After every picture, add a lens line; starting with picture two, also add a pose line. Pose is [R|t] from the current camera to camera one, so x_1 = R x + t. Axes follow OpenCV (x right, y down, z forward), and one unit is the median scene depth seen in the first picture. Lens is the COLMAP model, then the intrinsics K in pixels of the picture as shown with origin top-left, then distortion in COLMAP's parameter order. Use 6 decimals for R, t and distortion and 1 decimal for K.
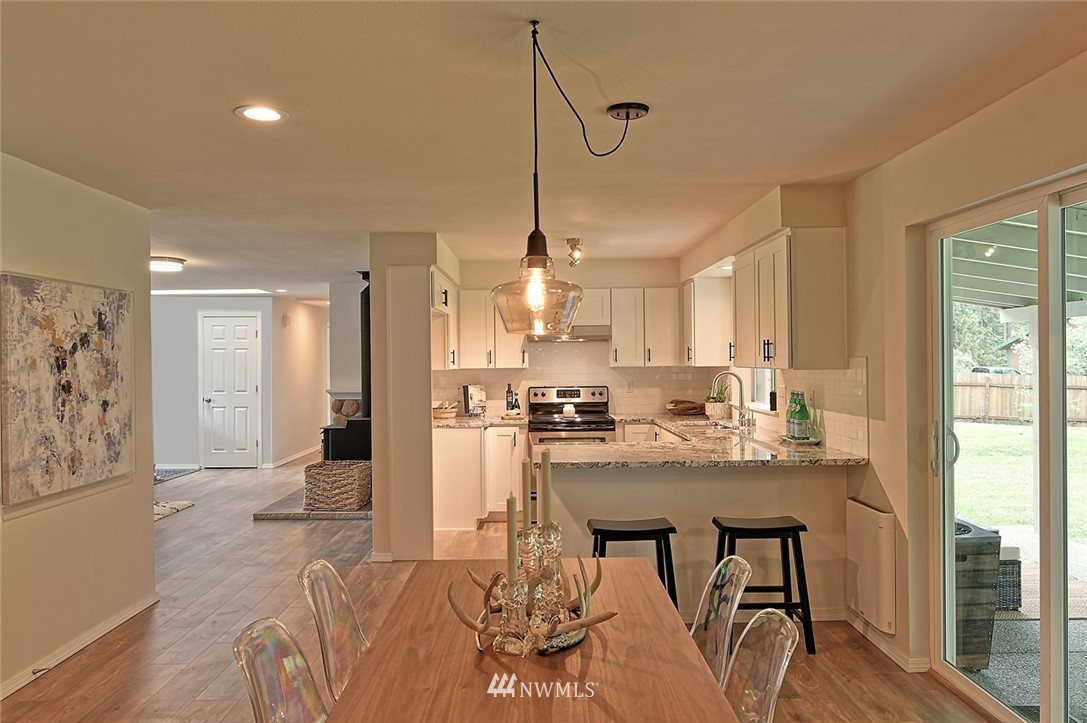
lens RADIAL K [[765.1, 0, 543.5], [0, 765.1, 361.5], [0, 0, 1]] dist [0.000620, -0.002514]
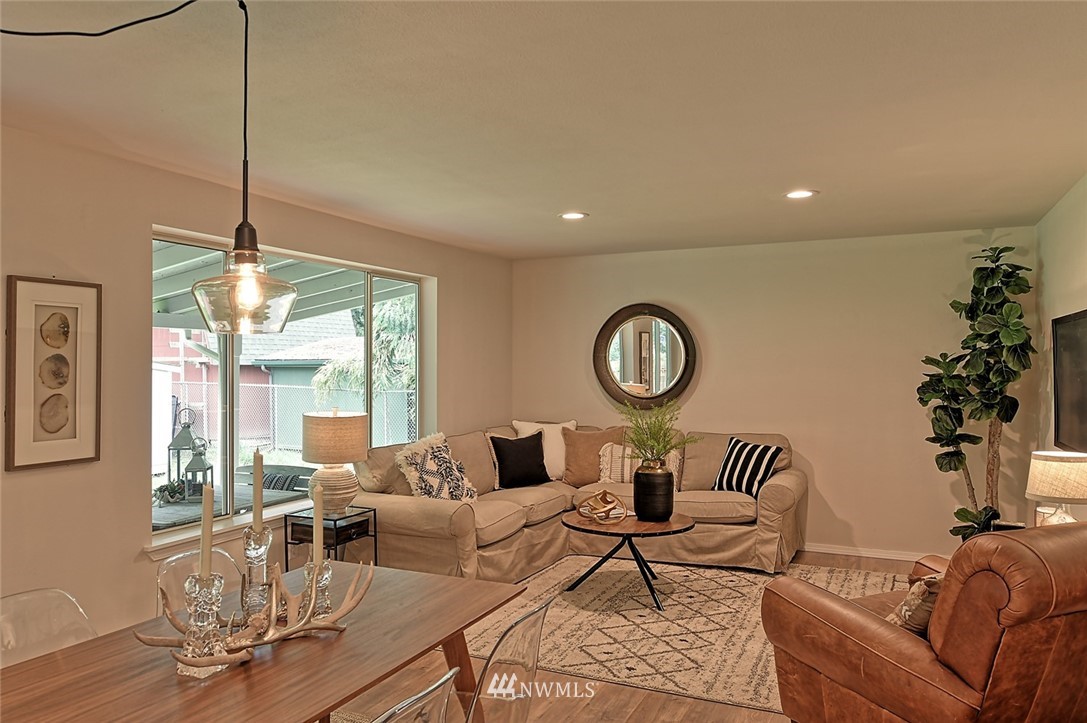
lens RADIAL K [[765.1, 0, 543.5], [0, 765.1, 361.5], [0, 0, 1]] dist [0.000620, -0.002514]
pose [[-0.905242, 0.012604, 0.424710, -0.224309], [0.010589, 0.999919, -0.007105, 0.002605], [-0.424765, -0.001935, -0.905302, 0.518174]]
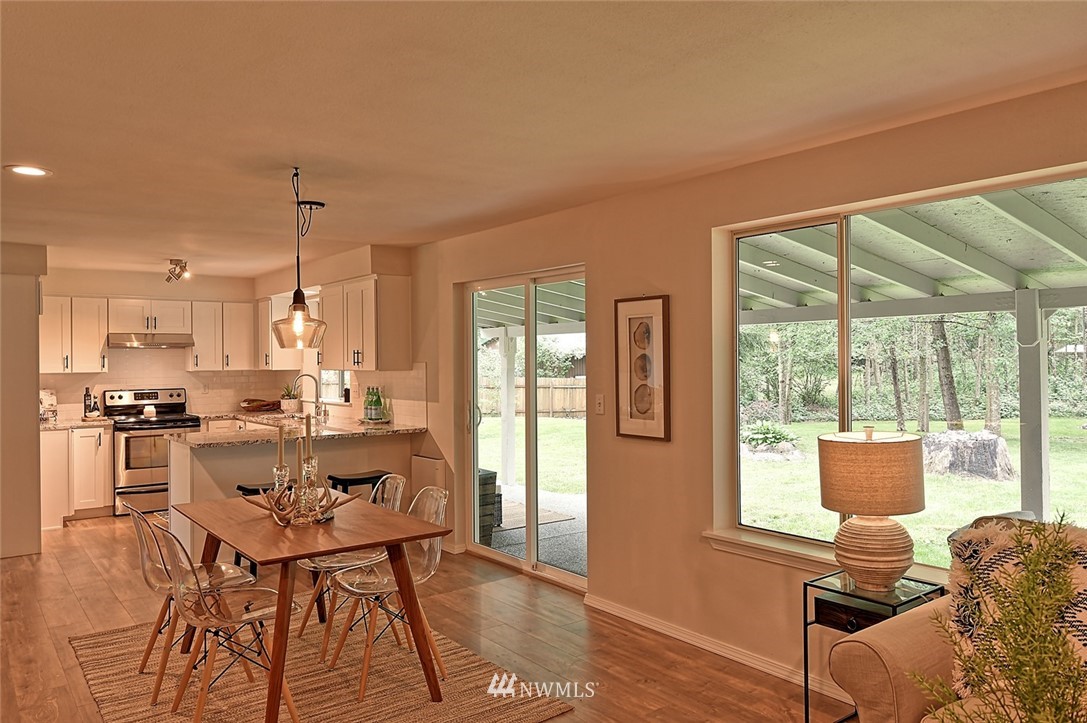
lens RADIAL K [[765.1, 0, 543.5], [0, 765.1, 361.5], [0, 0, 1]] dist [0.000620, -0.002514]
pose [[0.796337, 0.001826, 0.604851, -0.189055], [0.002316, 0.999979, -0.006068, 0.001318], [-0.604849, 0.006233, 0.796316, -0.220532]]
